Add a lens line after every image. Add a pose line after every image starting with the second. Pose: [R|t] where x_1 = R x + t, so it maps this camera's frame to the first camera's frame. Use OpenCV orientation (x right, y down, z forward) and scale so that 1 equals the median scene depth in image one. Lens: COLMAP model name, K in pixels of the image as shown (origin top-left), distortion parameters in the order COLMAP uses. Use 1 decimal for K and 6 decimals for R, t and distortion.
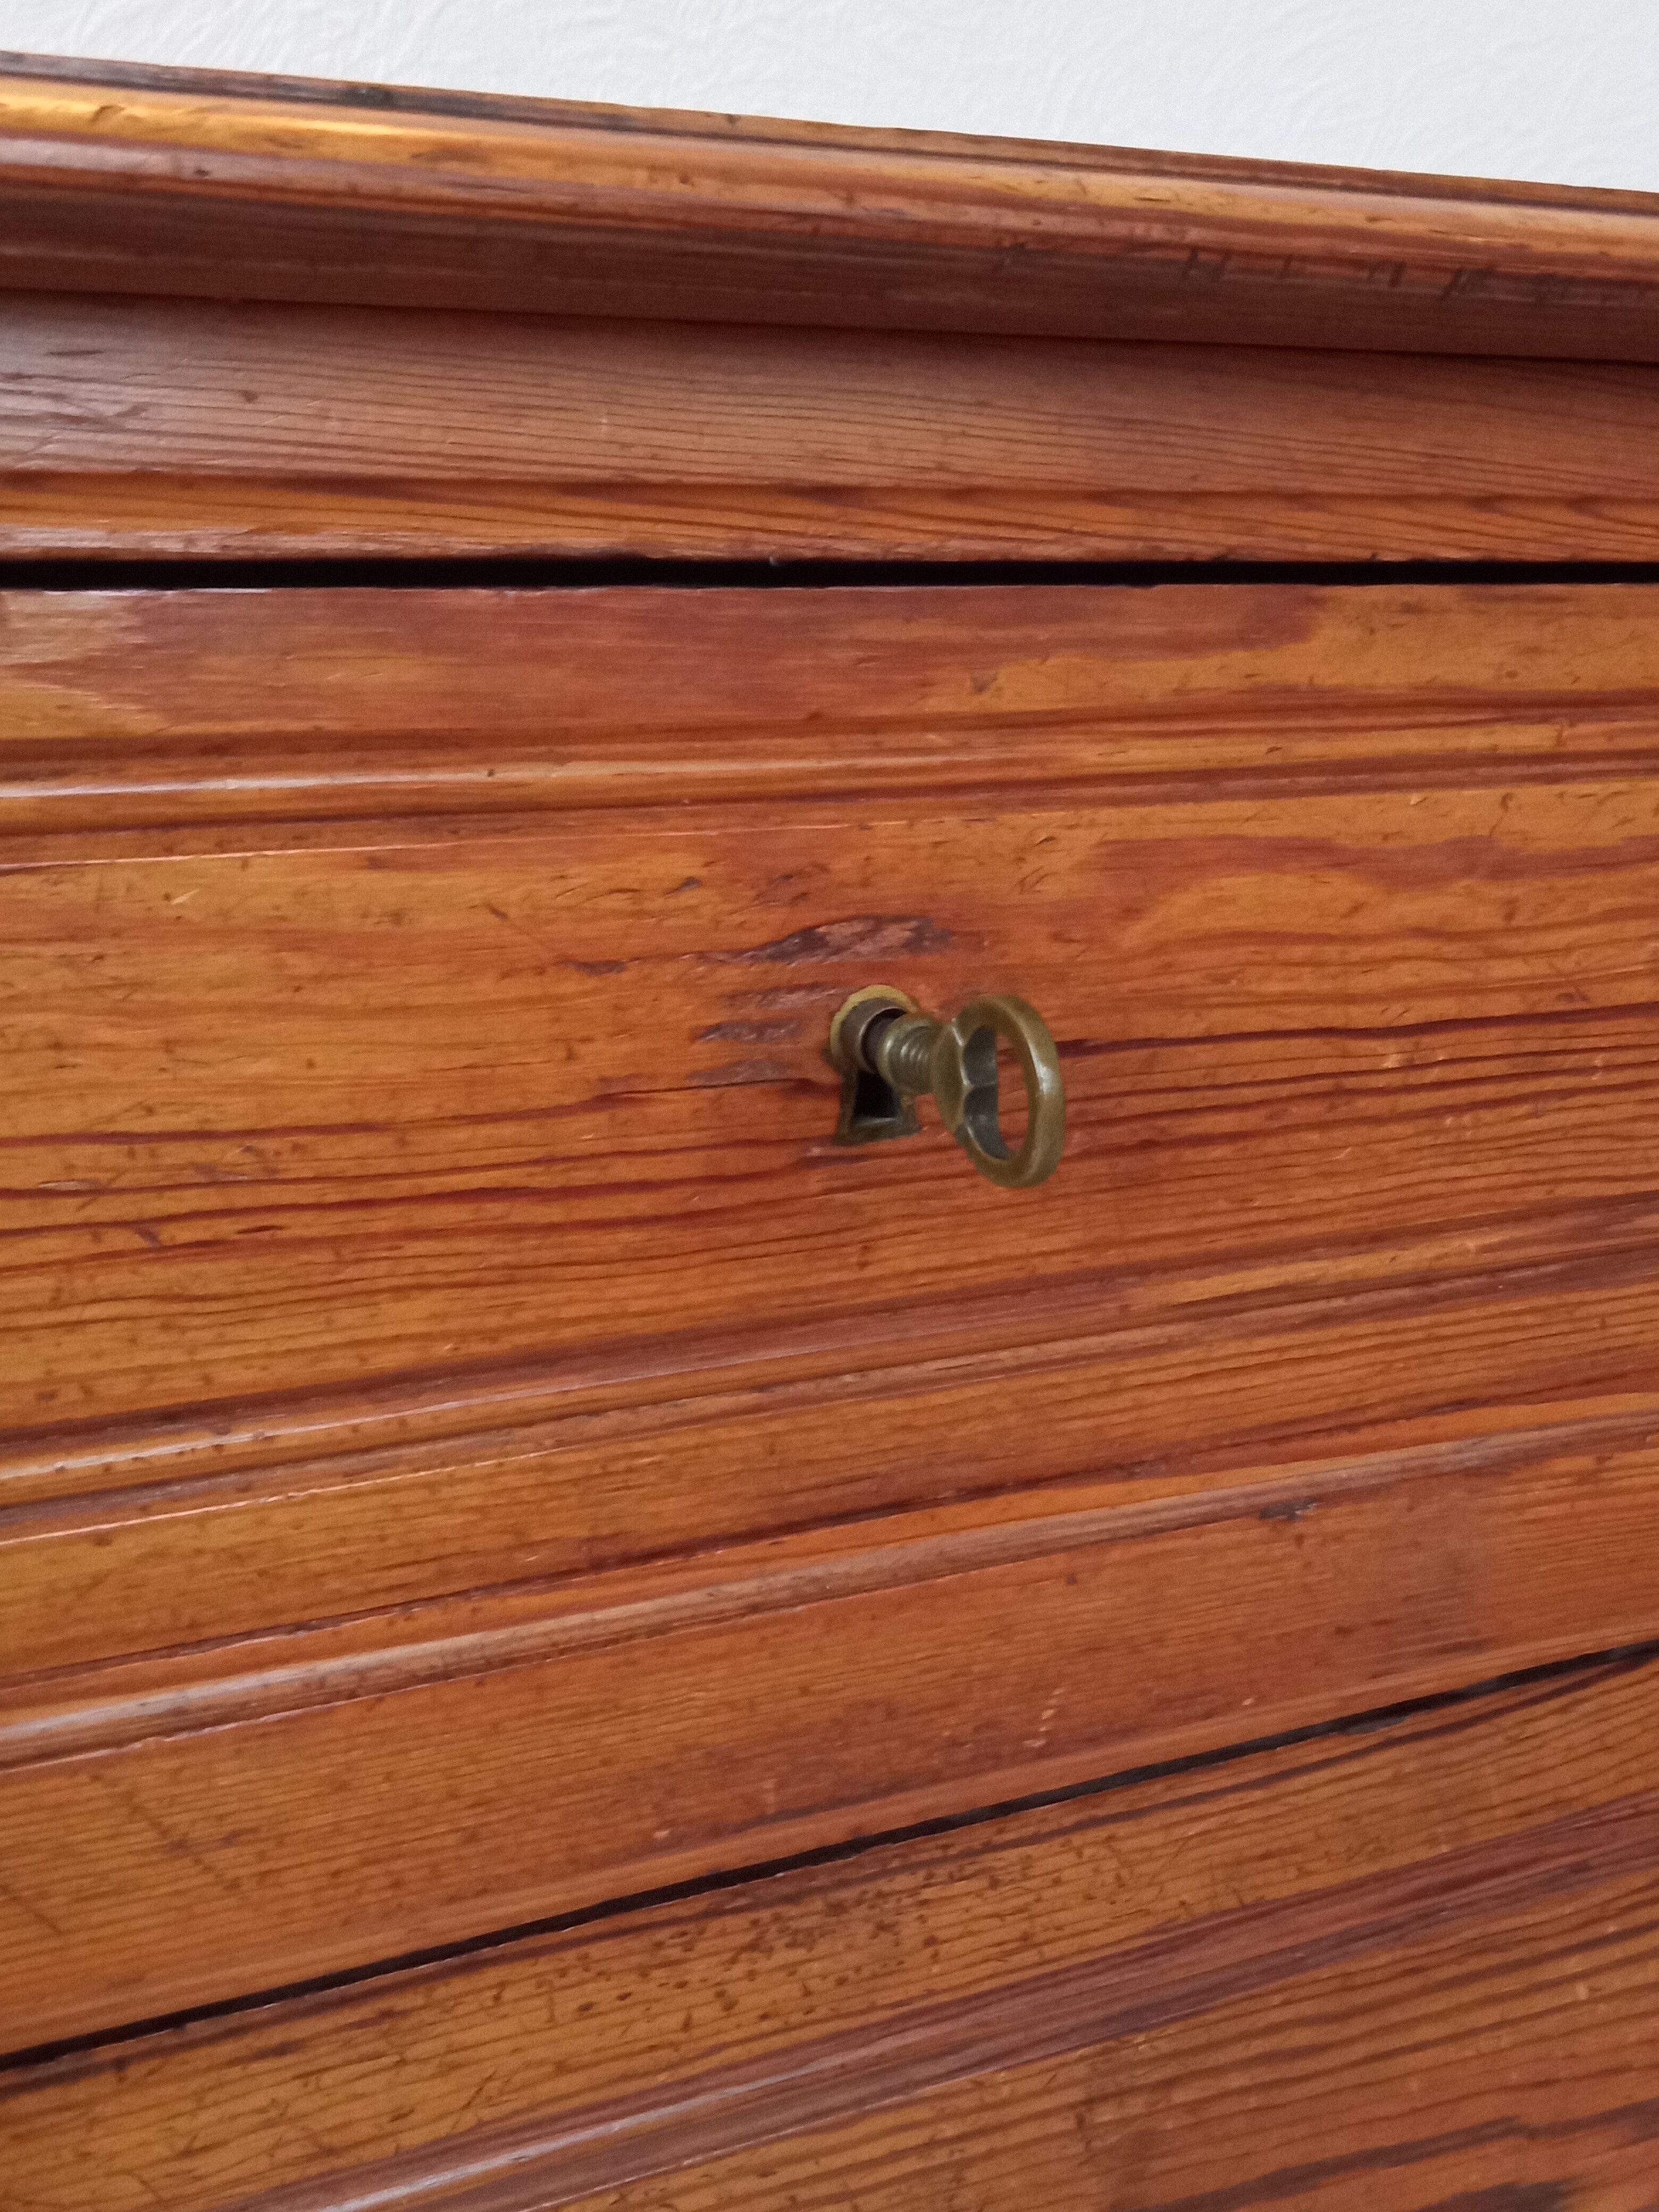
lens RADIAL K [[2304.2, 0, 836.9], [0, 2304.2, 1102.1], [0, 0, 1]] dist [0.058910, -0.124899]
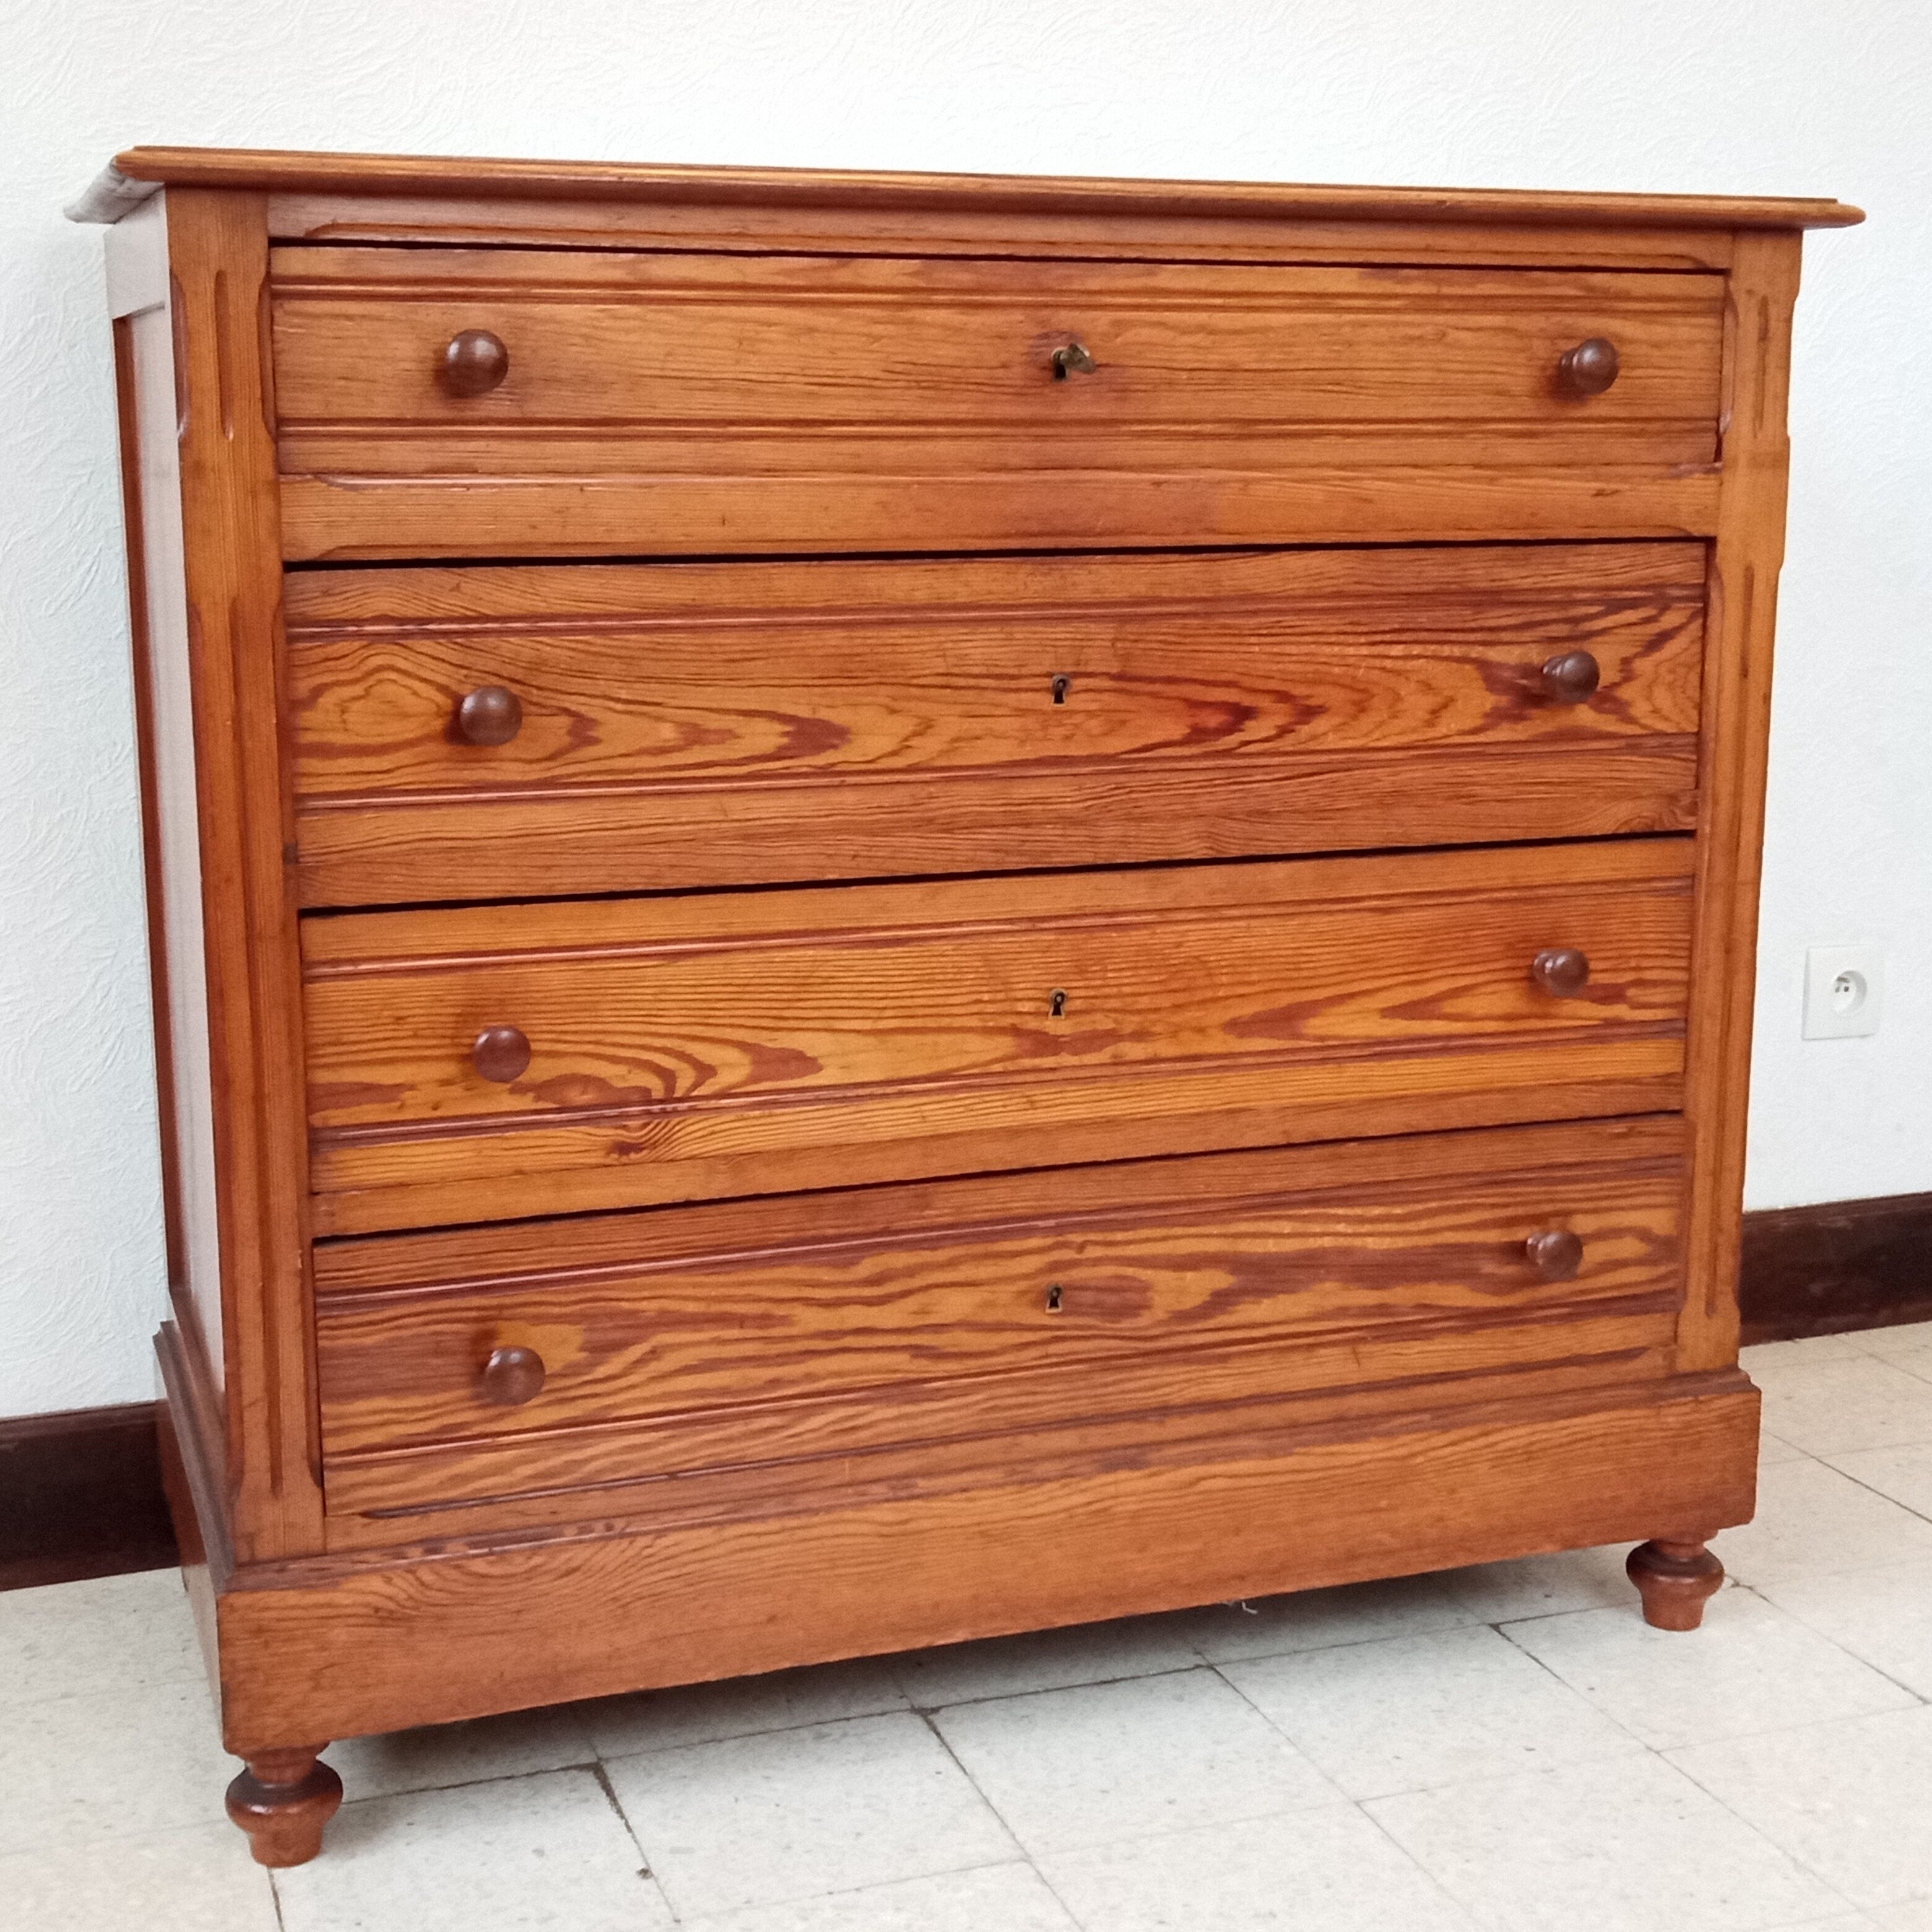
lens RADIAL K [[2848.6, 0, 969.8], [0, 2848.6, 921.6], [0, 0, 1]] dist [0.144914, -0.462841]
pose [[0.996194, 0.012539, -0.086263, 0.336702], [-0.017702, 0.998080, -0.059358, 1.409193], [0.085353, 0.060659, 0.994503, -4.569434]]
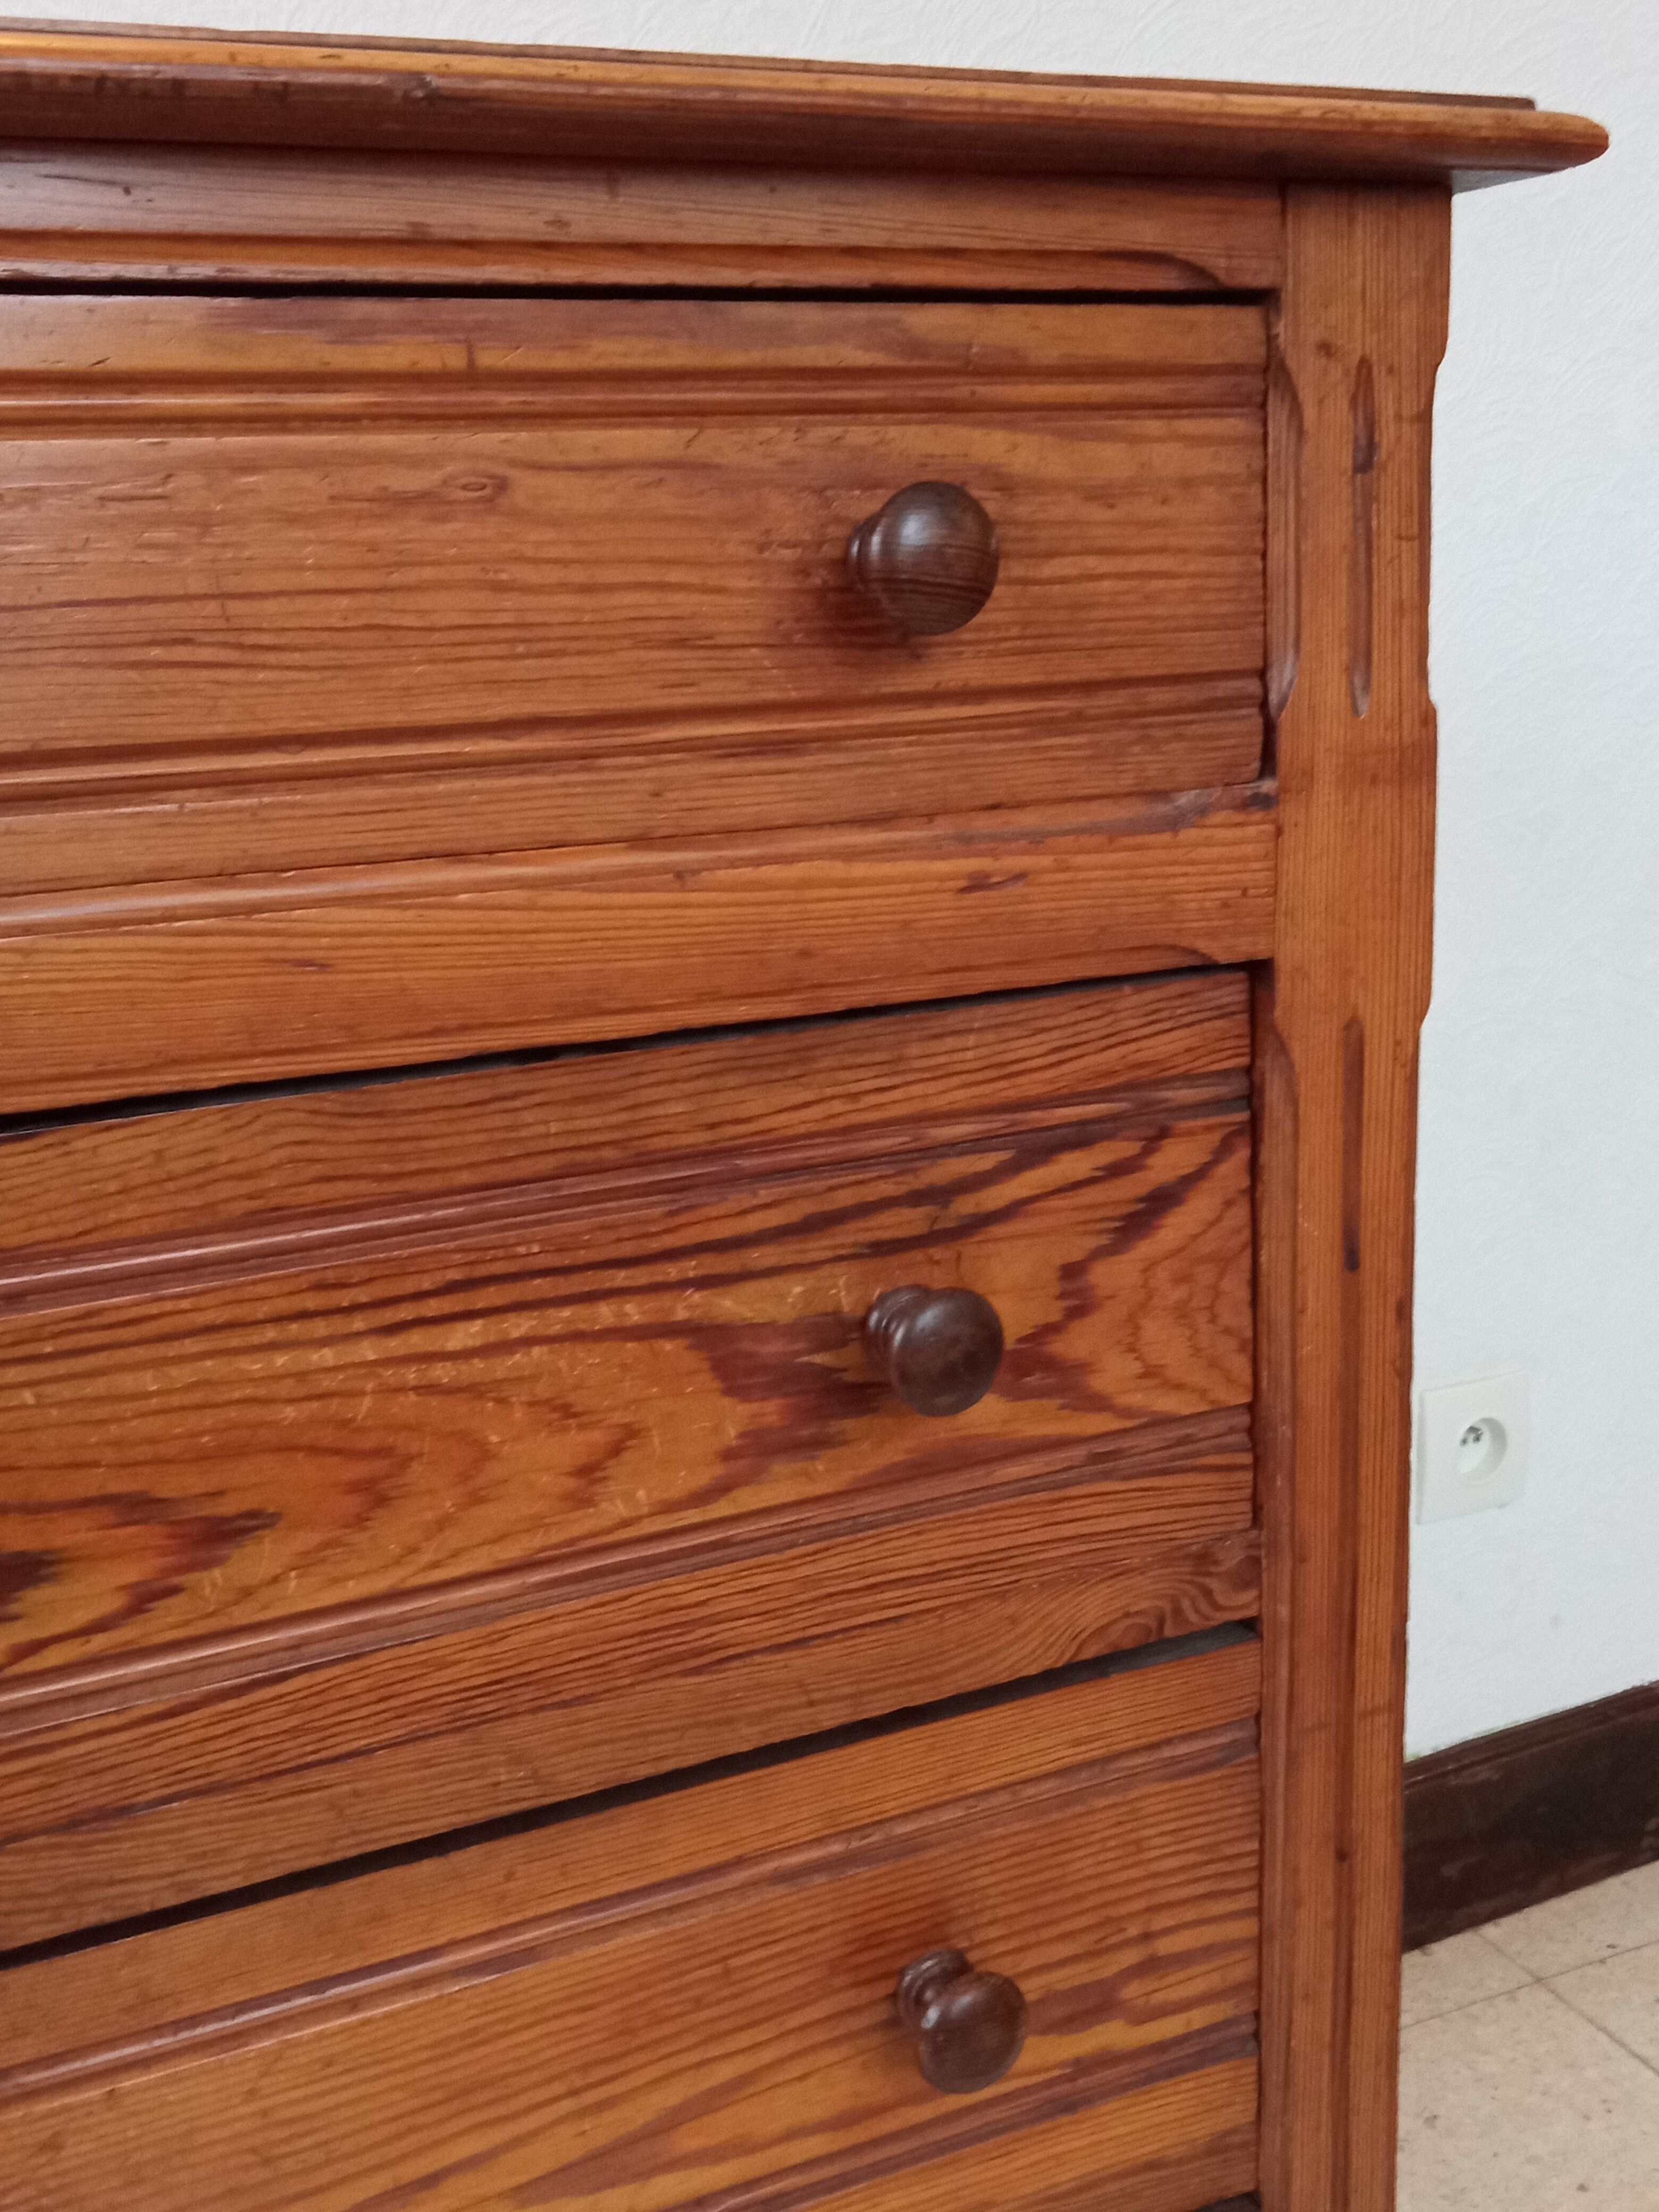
lens RADIAL K [[2304.2, 0, 836.9], [0, 2304.2, 1102.1], [0, 0, 1]] dist [0.058910, -0.124899]
pose [[0.998978, -0.042409, -0.015667, 1.032384], [0.042371, 0.999098, -0.002756, 0.306583], [0.015770, 0.002090, 0.999873, -0.393586]]
